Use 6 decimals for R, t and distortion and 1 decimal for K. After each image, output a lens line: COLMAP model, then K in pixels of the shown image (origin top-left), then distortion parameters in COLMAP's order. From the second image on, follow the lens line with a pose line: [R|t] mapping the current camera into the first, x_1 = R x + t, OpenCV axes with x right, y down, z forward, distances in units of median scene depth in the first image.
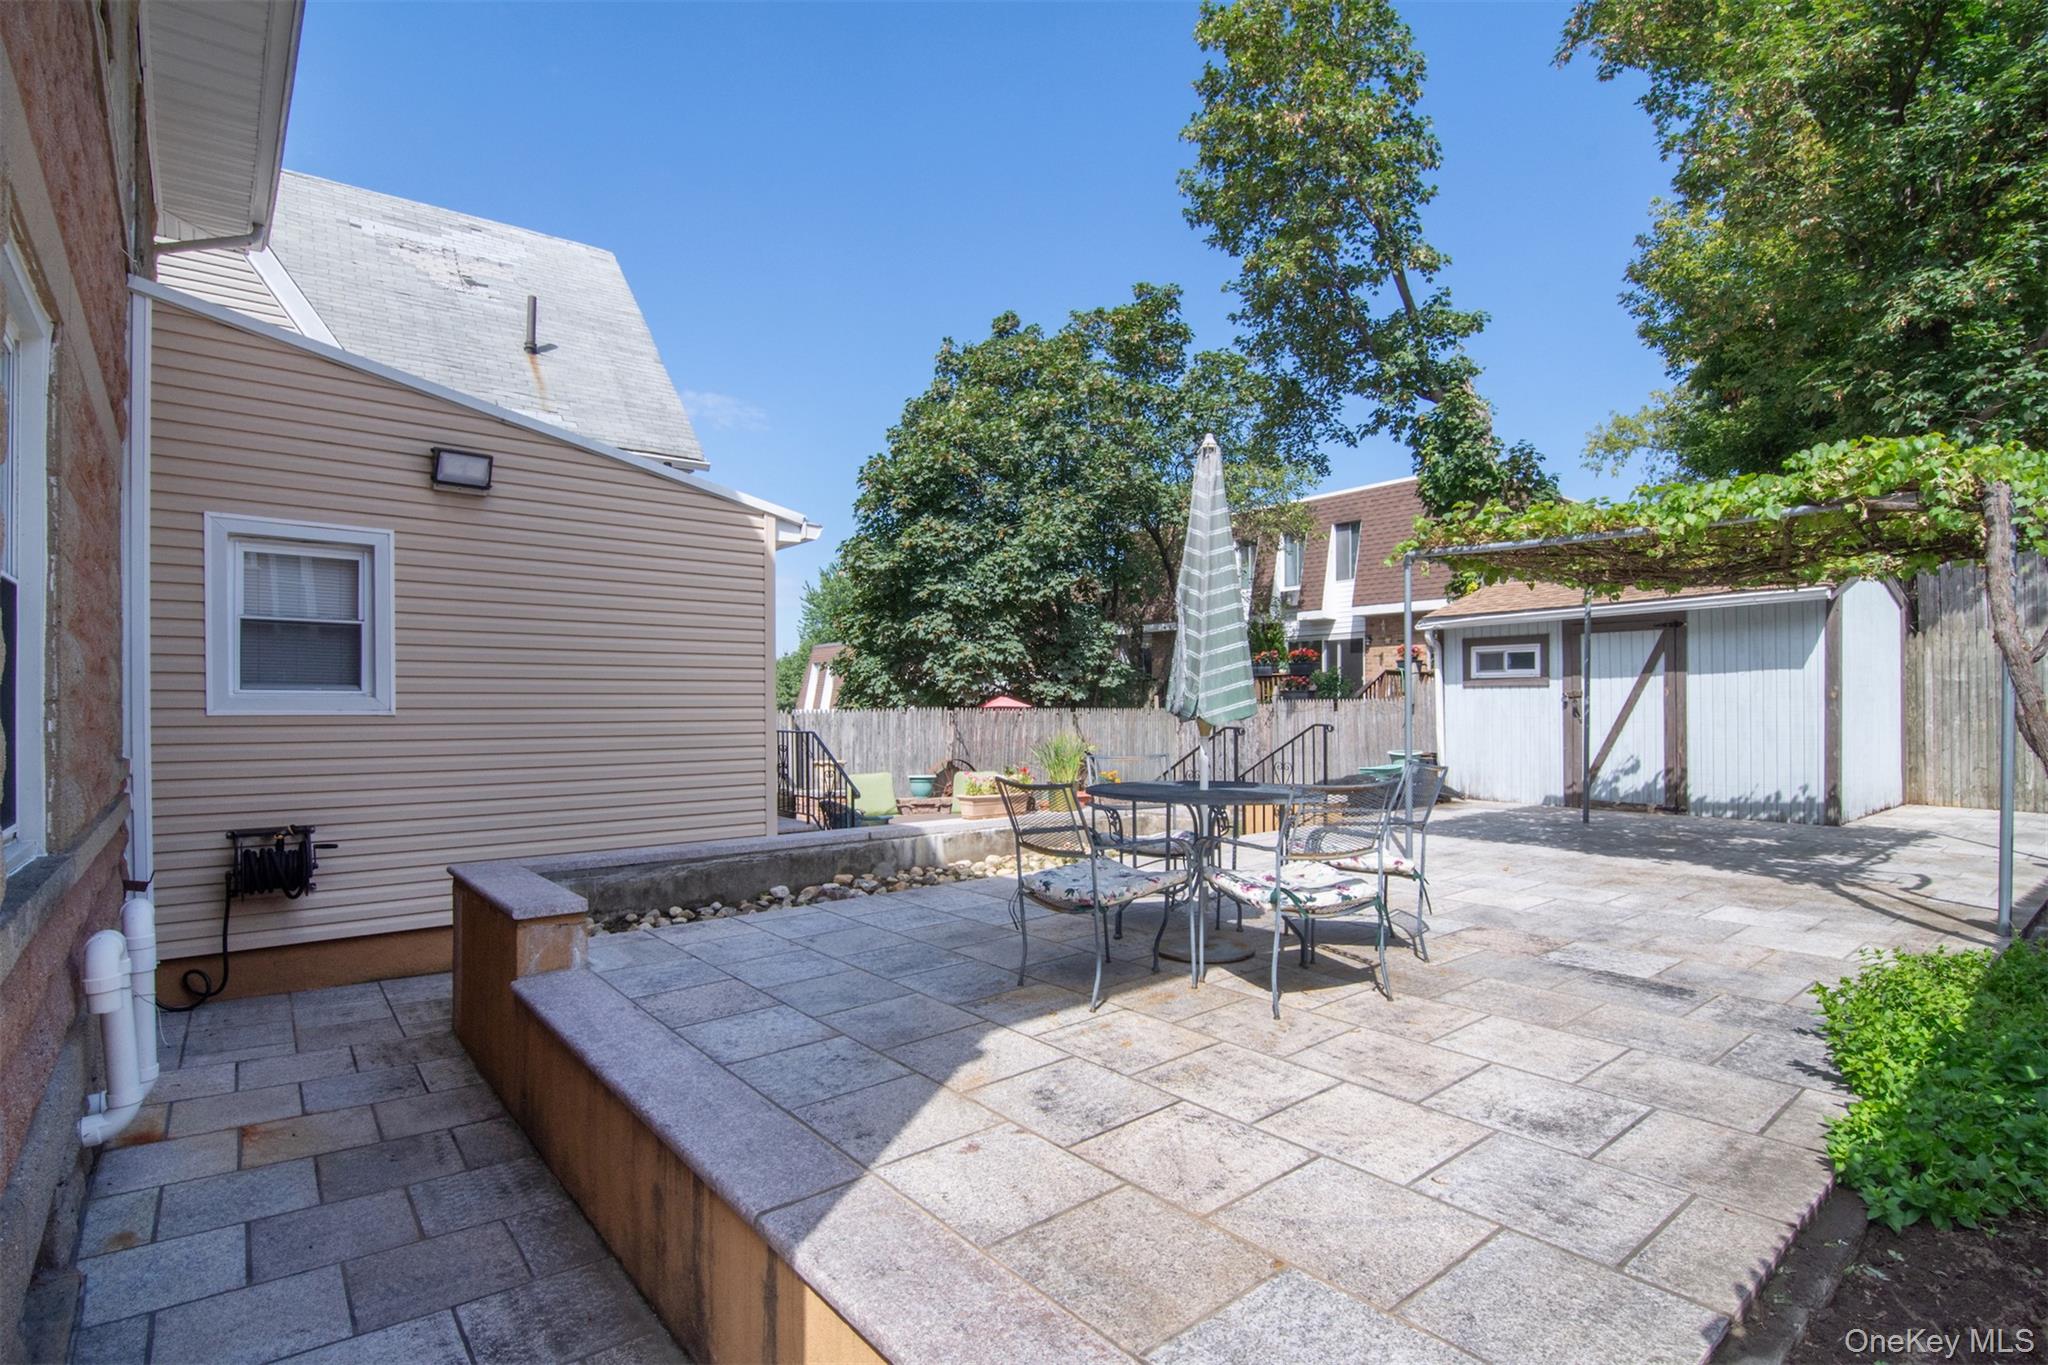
lens RADIAL K [[980.4, 0, 1022.8], [0, 980.4, 710.4], [0, 0, 1]] dist [0.000776, -0.000065]
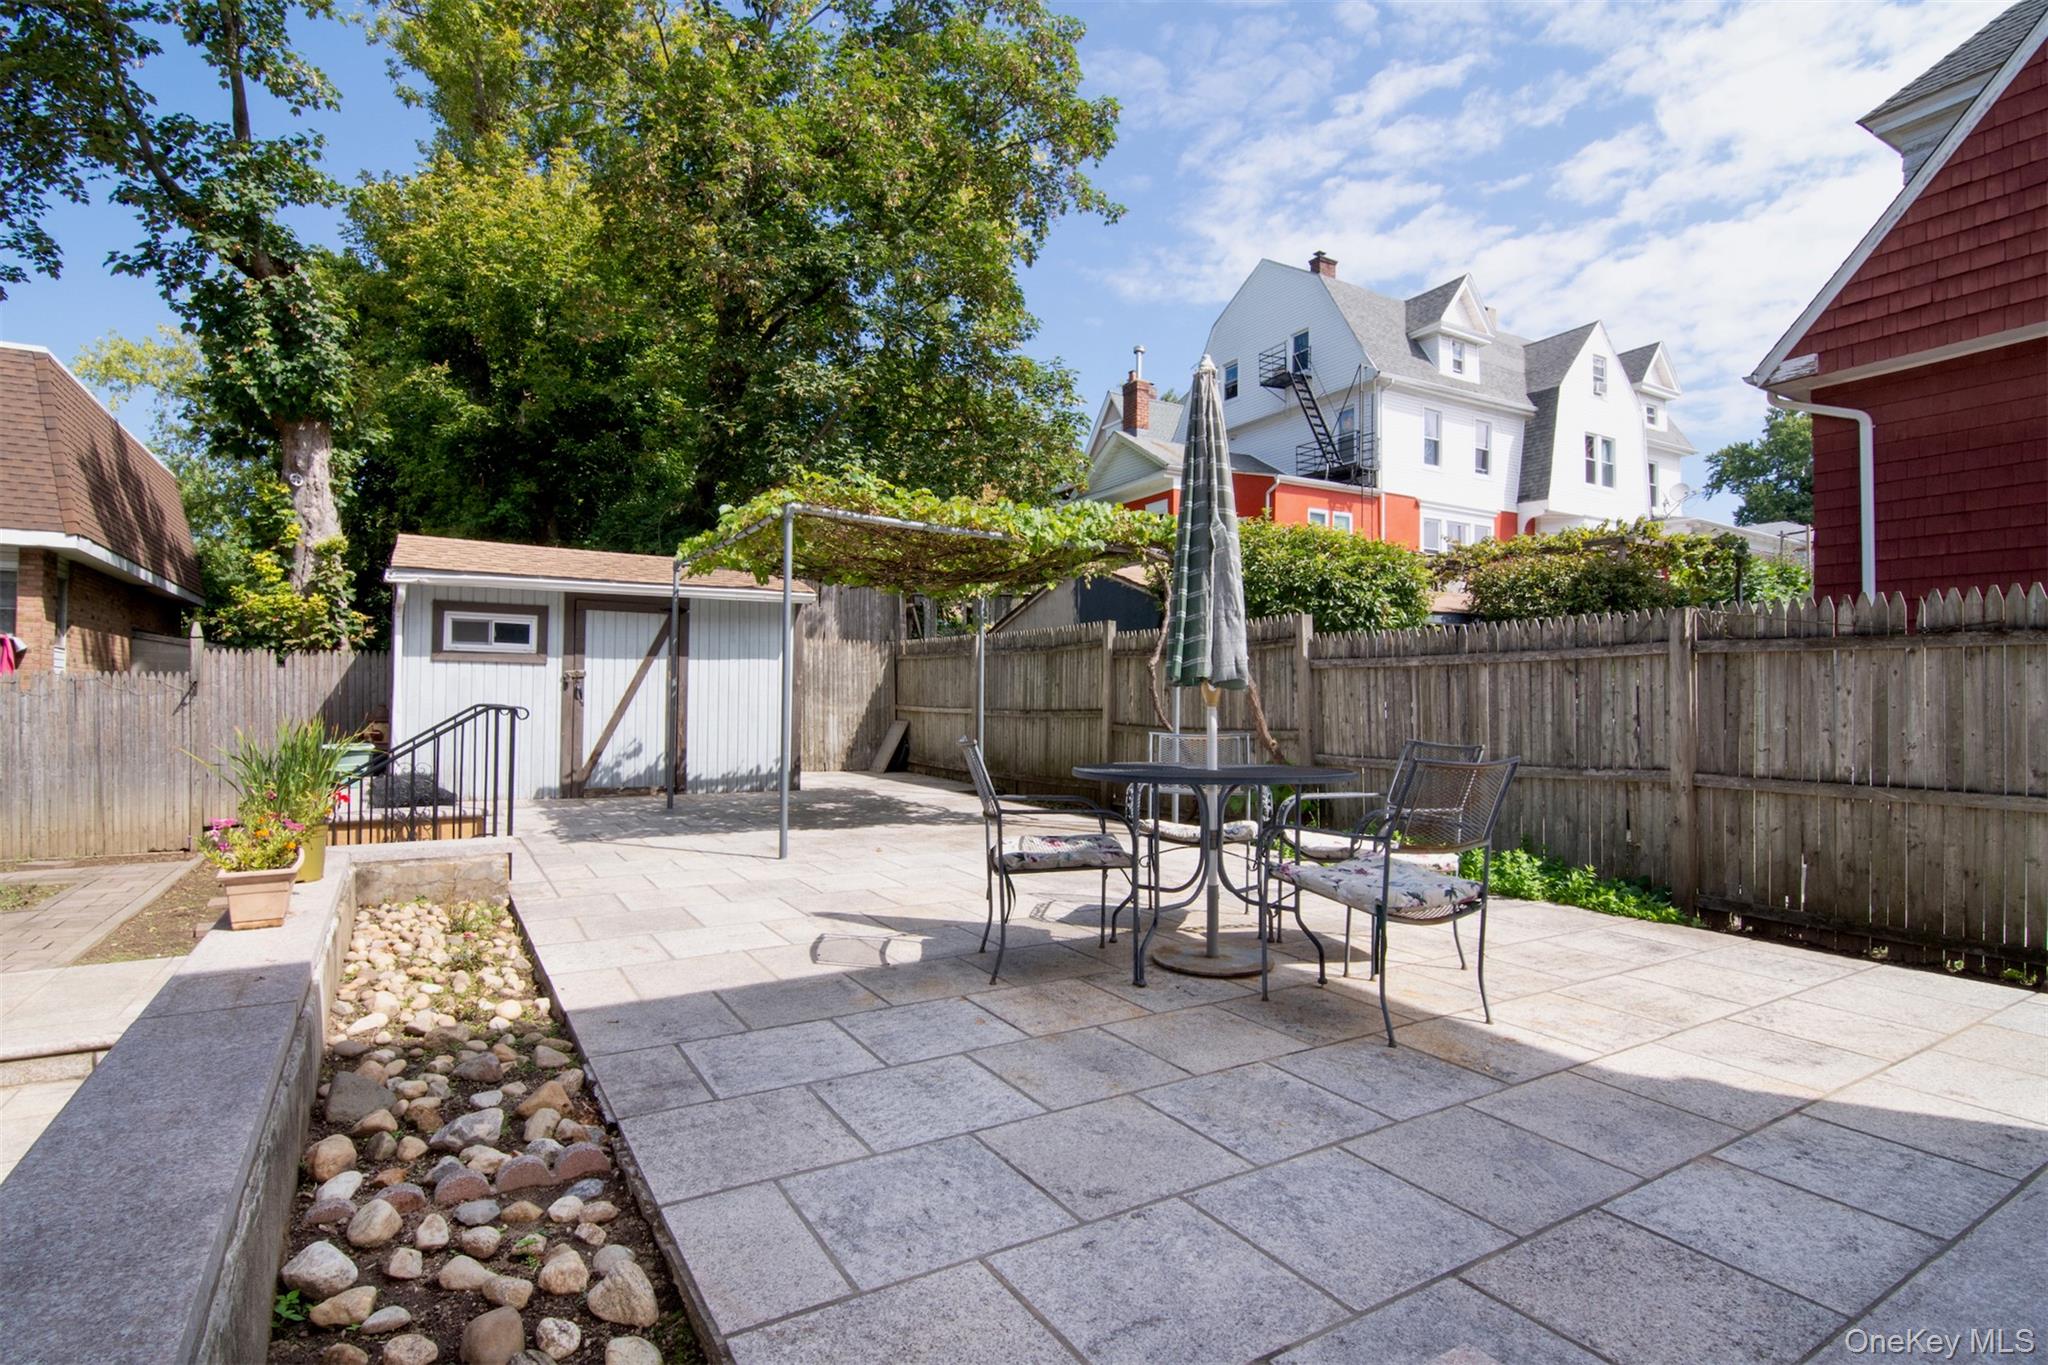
lens RADIAL K [[1001.5, 0, 1024.0], [0, 1001.5, 682.5], [0, 0, 1]] dist [-0.021961, -0.000886]
pose [[0.144943, 0.027077, 0.989069, -0.164172], [-0.007037, 0.999628, -0.026335, 0.006930], [-0.989415, -0.003143, 0.145080, 0.246206]]
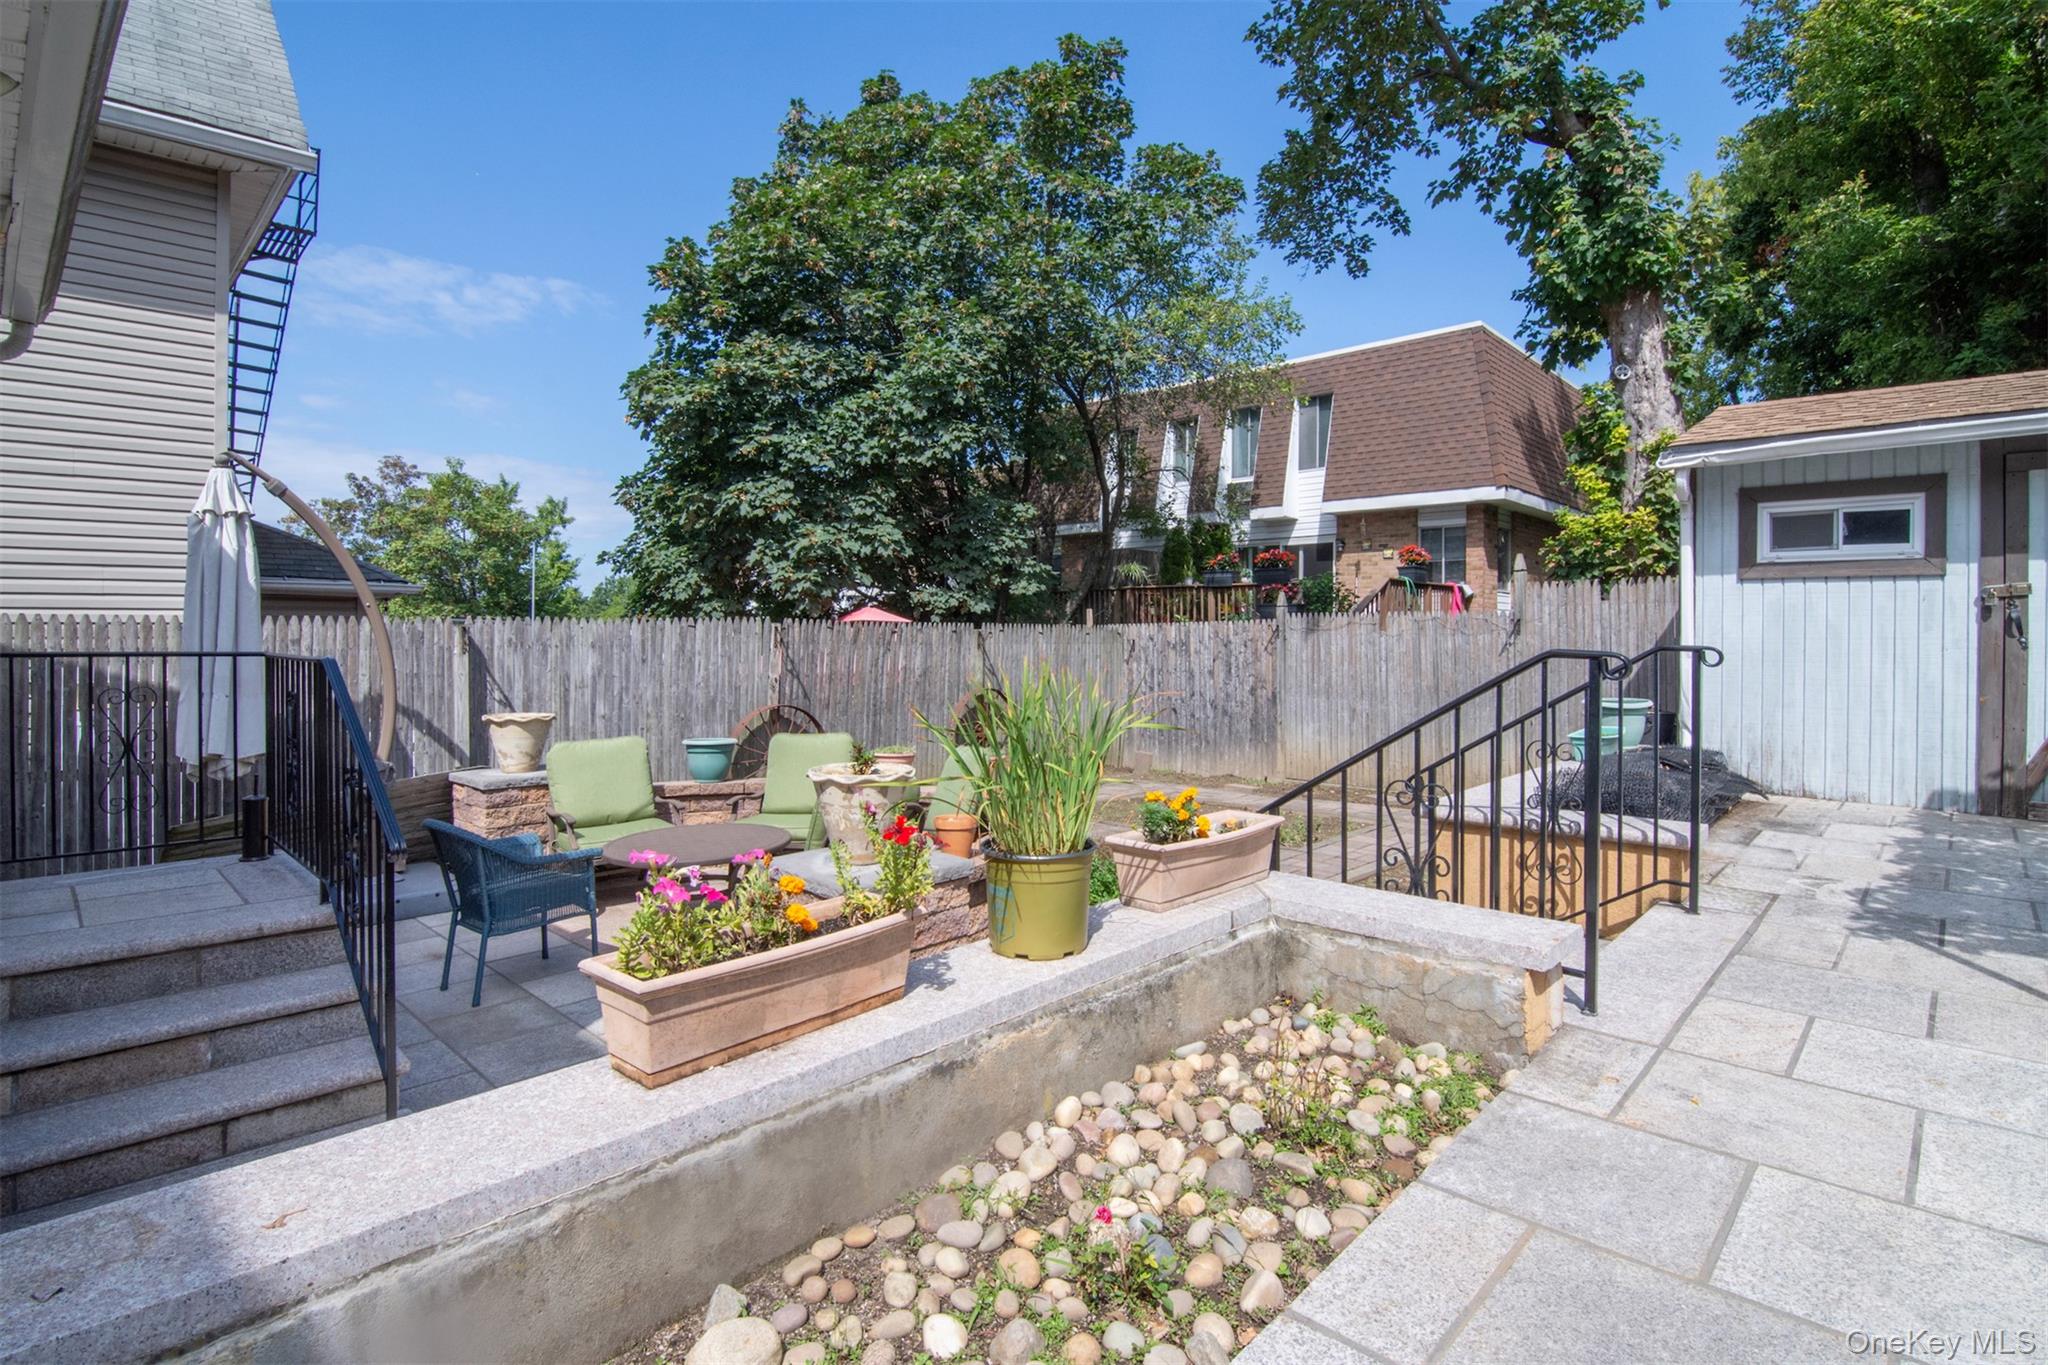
lens RADIAL K [[1014.8, 0, 1017.0], [0, 1014.8, 640.2], [0, 0, 1]] dist [-0.024762, -0.001077]
pose [[0.993462, 0.007541, 0.113913, 0.000923], [-0.008006, 0.999961, 0.003621, 0.005896], [-0.113881, -0.004509, 0.993484, 0.304584]]
